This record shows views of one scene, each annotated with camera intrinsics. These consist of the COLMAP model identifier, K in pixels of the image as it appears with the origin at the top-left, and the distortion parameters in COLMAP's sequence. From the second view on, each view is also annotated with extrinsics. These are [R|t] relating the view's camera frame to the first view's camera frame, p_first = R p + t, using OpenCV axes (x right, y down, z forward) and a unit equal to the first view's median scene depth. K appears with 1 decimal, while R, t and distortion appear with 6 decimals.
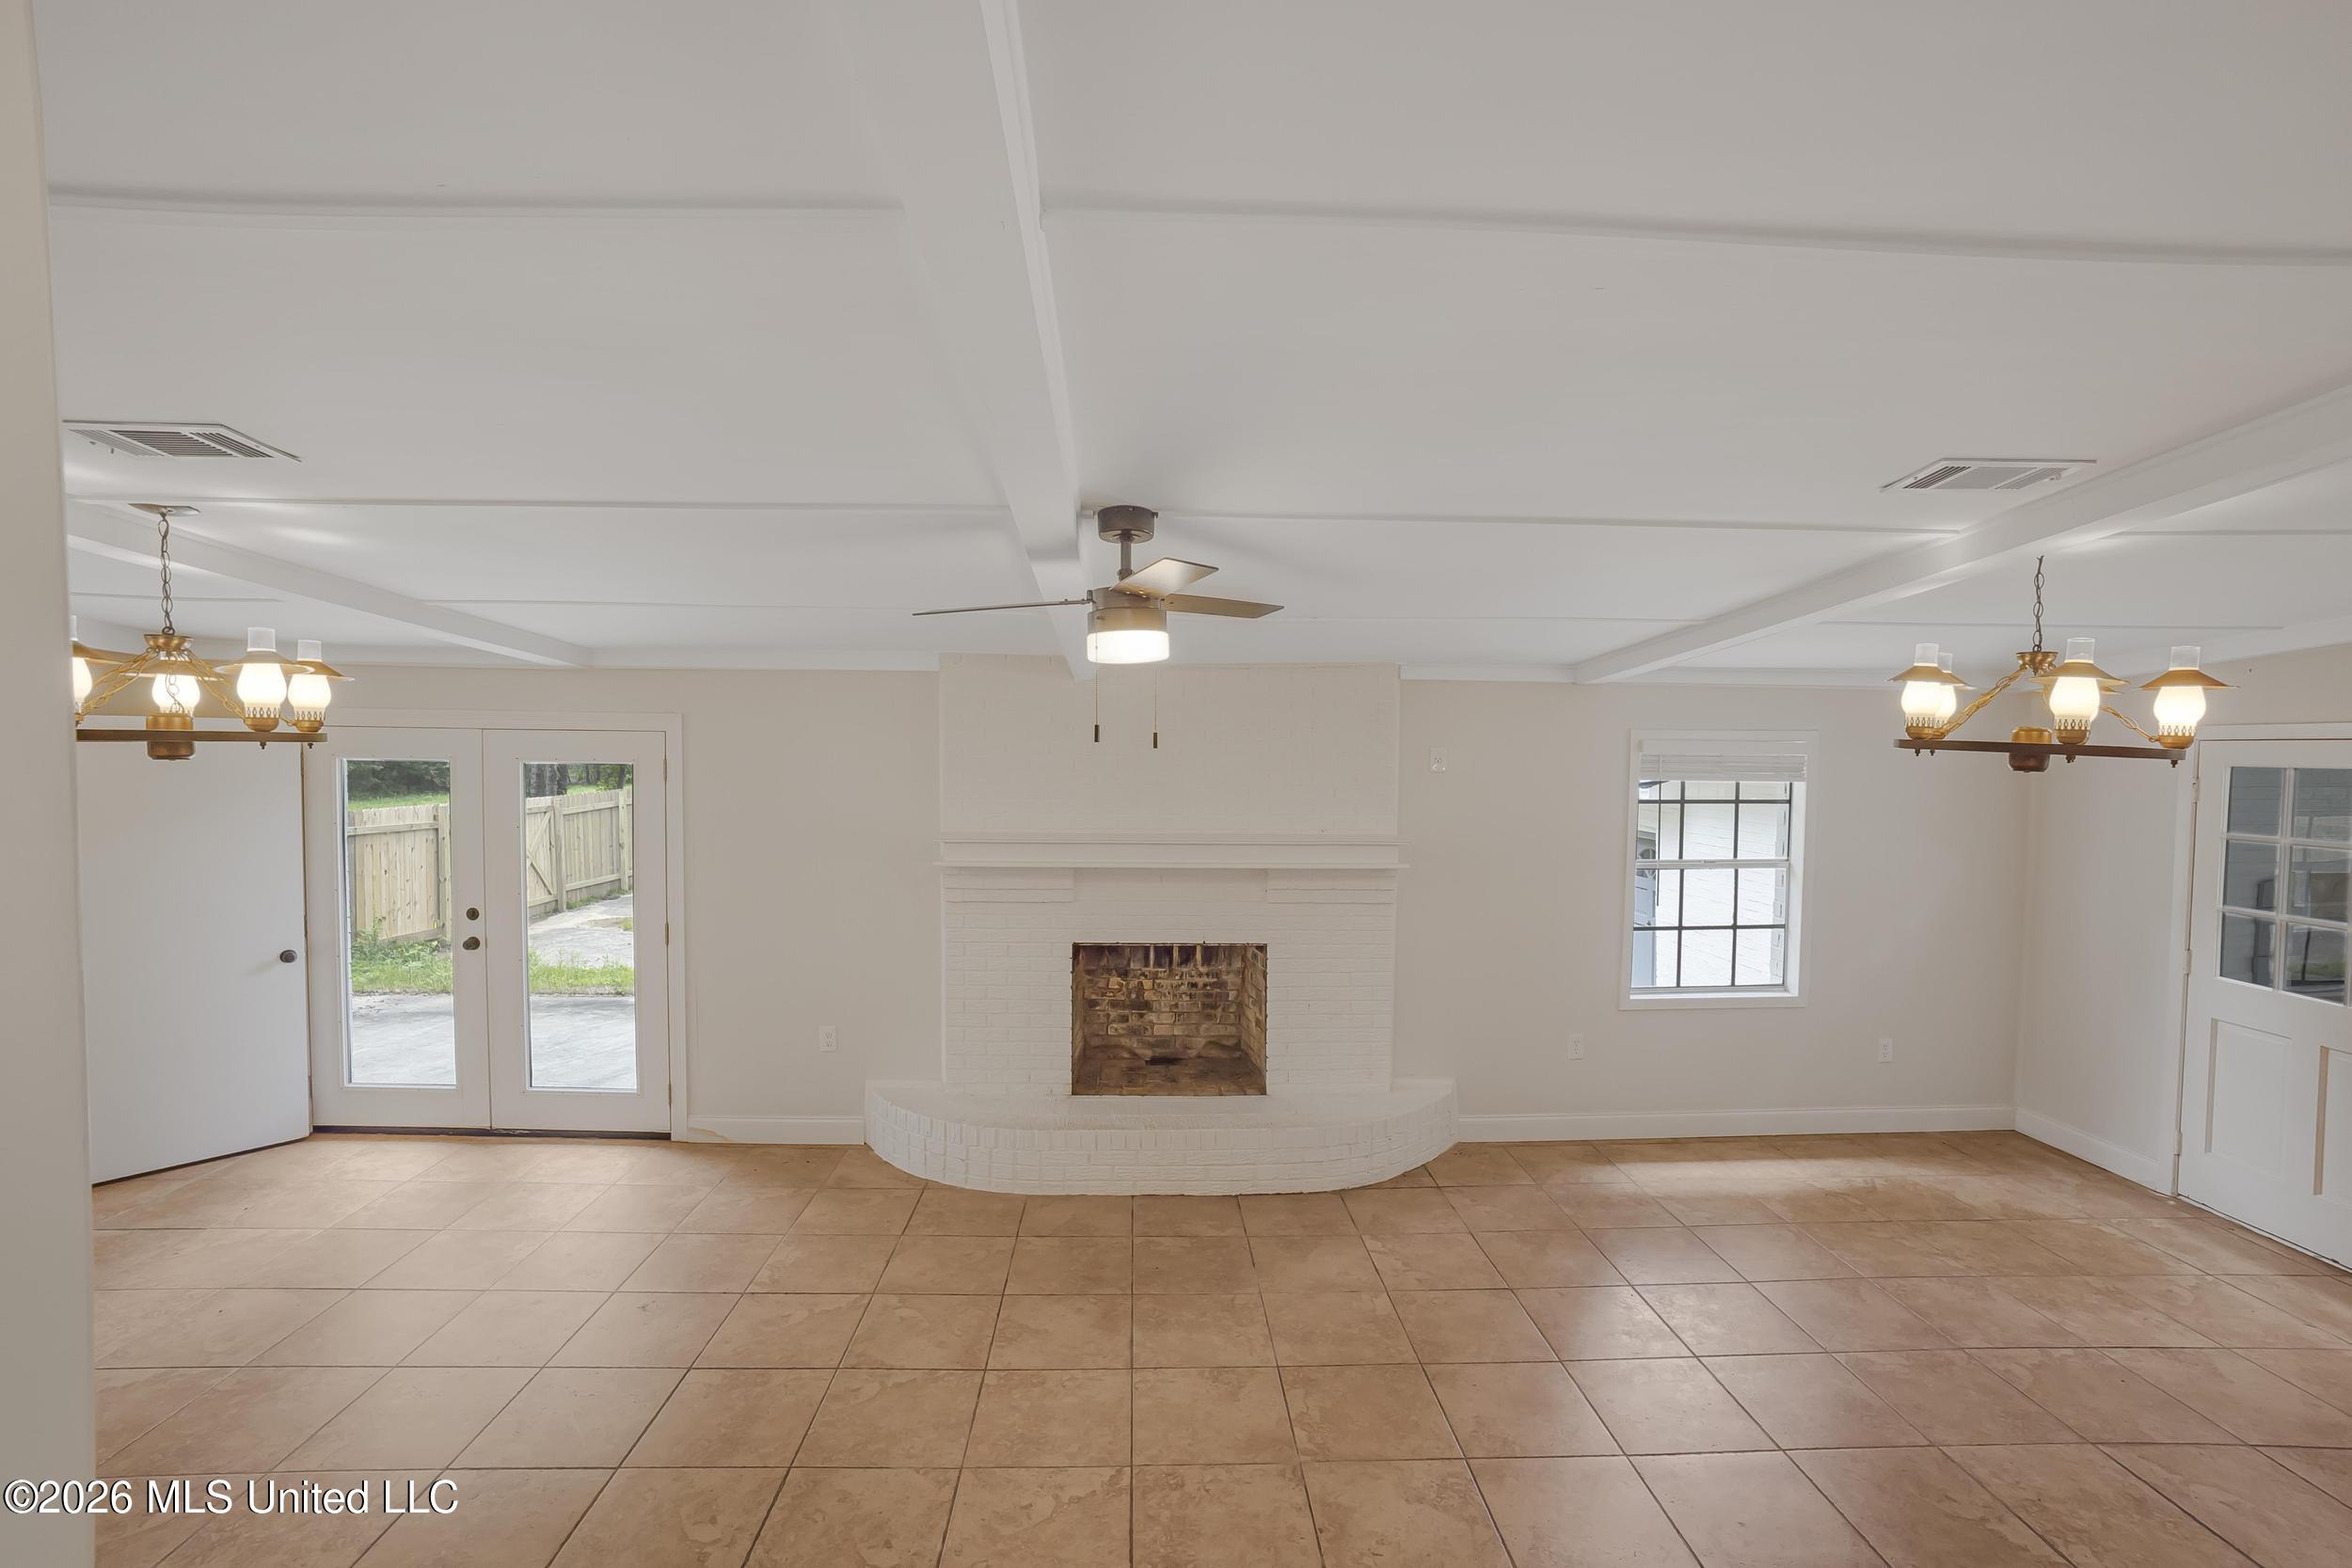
lens RADIAL K [[1042.2, 0, 1191.2], [0, 1042.2, 776.0], [0, 0, 1]] dist [-0.058033, 0.023583]
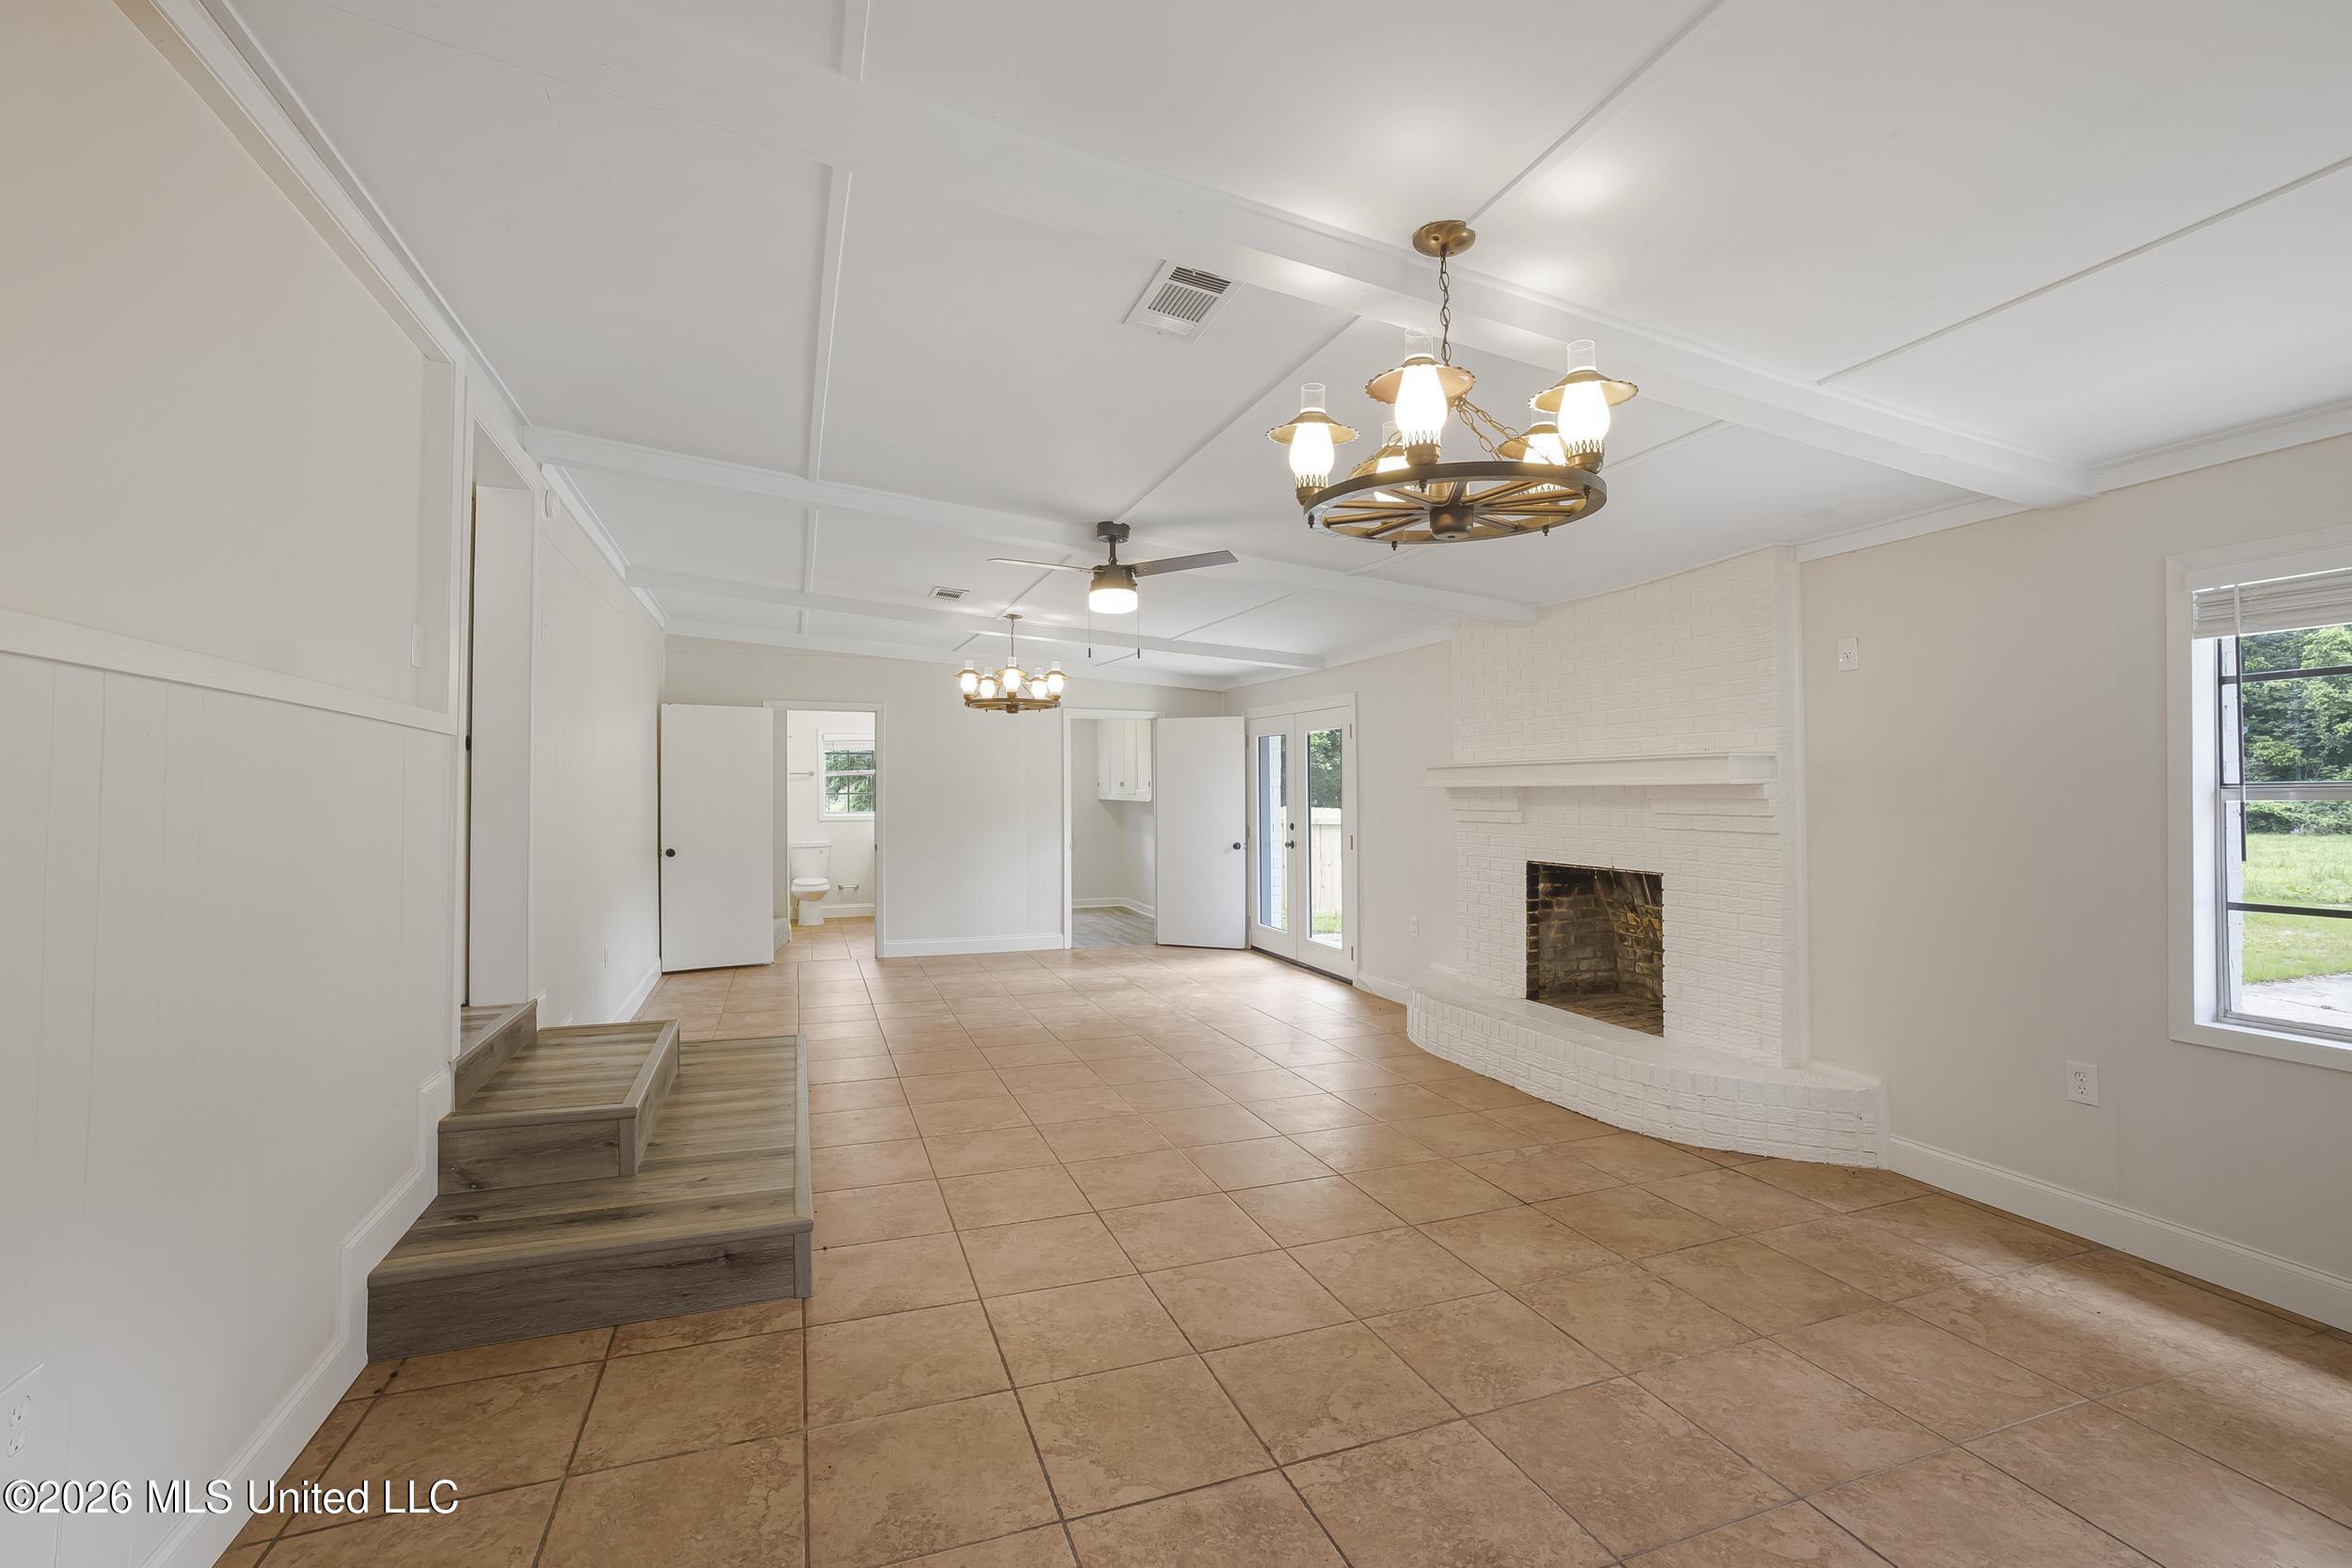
lens RADIAL K [[1052.6, 0, 1172.2], [0, 1052.6, 744.1], [0, 0, 1]] dist [-0.072340, 0.045669]
pose [[0.289799, -0.060035, -0.955203, 0.858146], [-0.018370, 0.997498, -0.068266, 0.120396], [0.956911, 0.037331, 0.287971, 0.313964]]
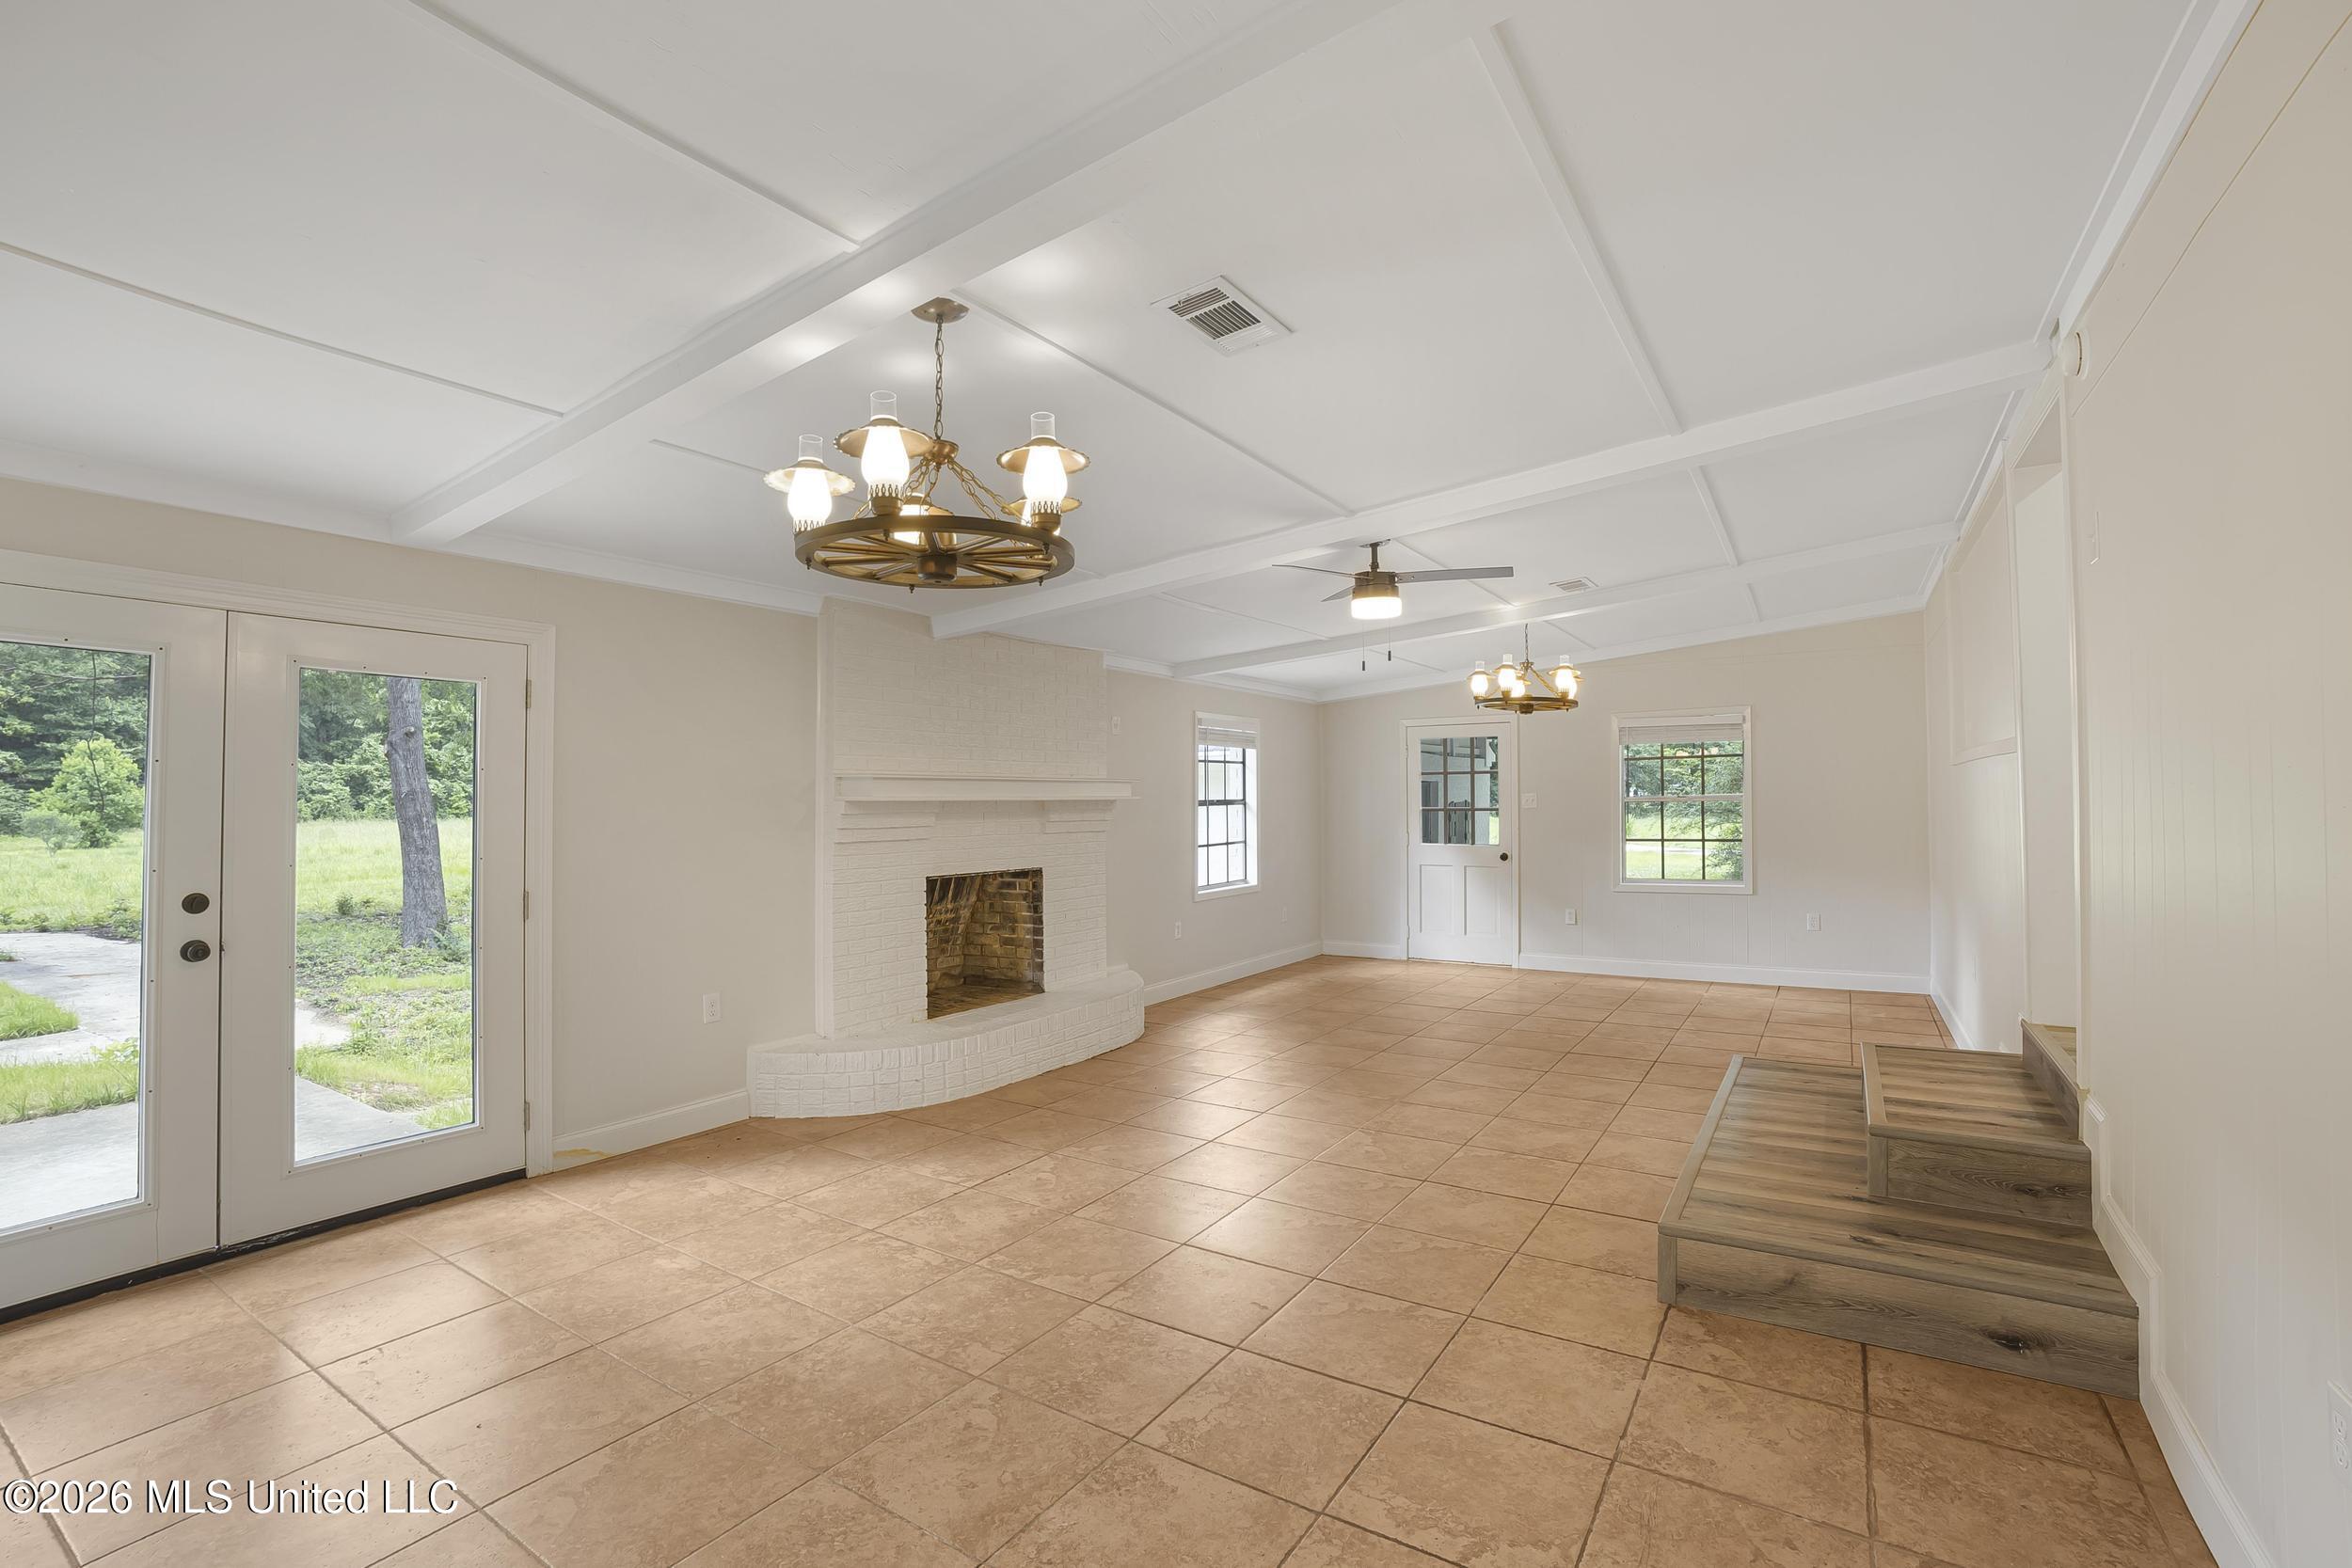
lens RADIAL K [[1042.2, 0, 1191.2], [0, 1042.2, 776.0], [0, 0, 1]] dist [-0.058033, 0.023583]
pose [[0.580752, 0.002402, 0.814077, -0.840105], [0.031234, 0.999194, -0.025230, 0.091112], [-0.813481, 0.040079, 0.580209, 0.144685]]
